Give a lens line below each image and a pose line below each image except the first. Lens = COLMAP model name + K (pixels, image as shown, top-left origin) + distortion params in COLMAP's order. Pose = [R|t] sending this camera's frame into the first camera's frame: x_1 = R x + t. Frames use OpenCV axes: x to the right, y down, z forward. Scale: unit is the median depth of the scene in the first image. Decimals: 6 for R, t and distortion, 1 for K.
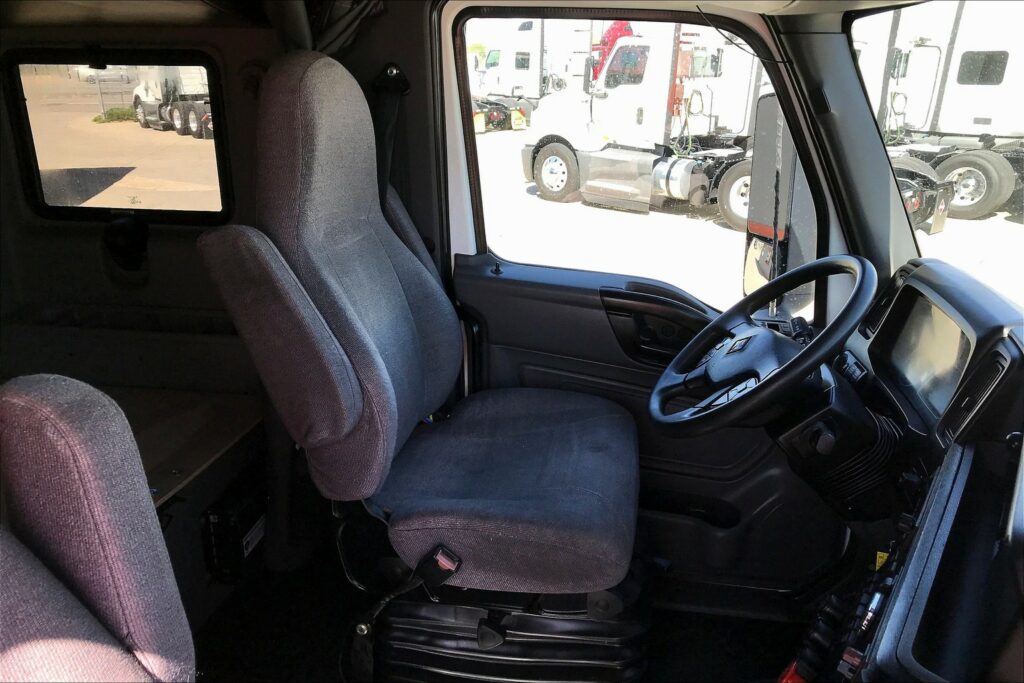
lens RADIAL K [[884.2, 0, 514.4], [0, 884.2, 339.4], [0, 0, 1]] dist [0.059188, -0.060293]
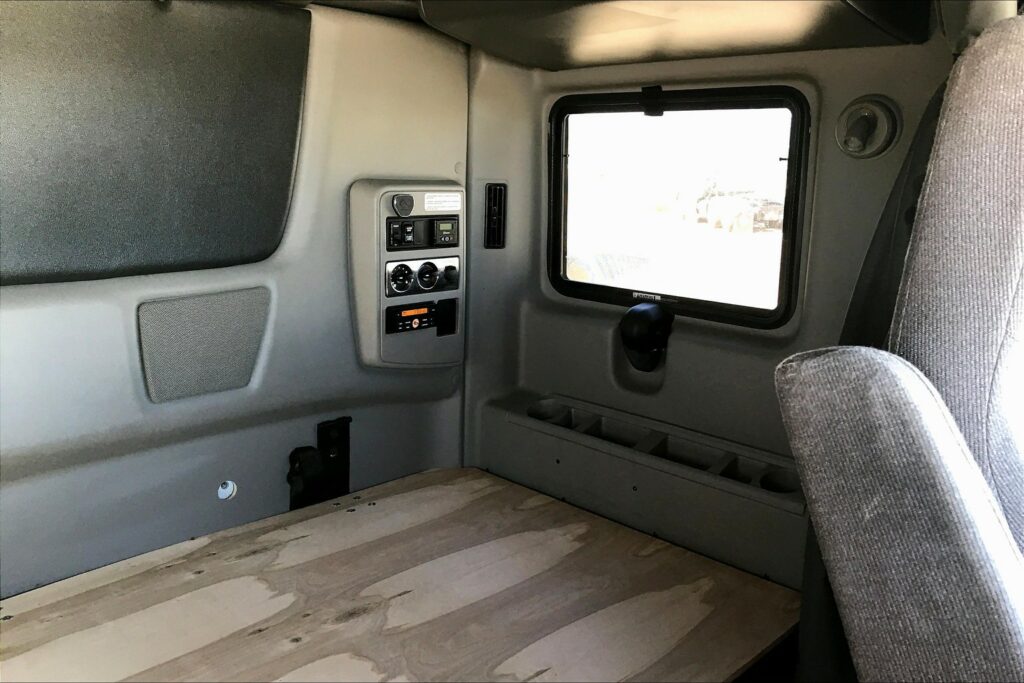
lens RADIAL K [[884.2, 0, 514.7], [0, 884.2, 339.2], [0, 0, 1]] dist [0.059188, -0.060293]
pose [[0.841986, 0.128806, -0.523897, -0.136122], [-0.184527, 0.981270, -0.055307, -0.044596], [0.506960, 0.143241, 0.849984, 0.311502]]
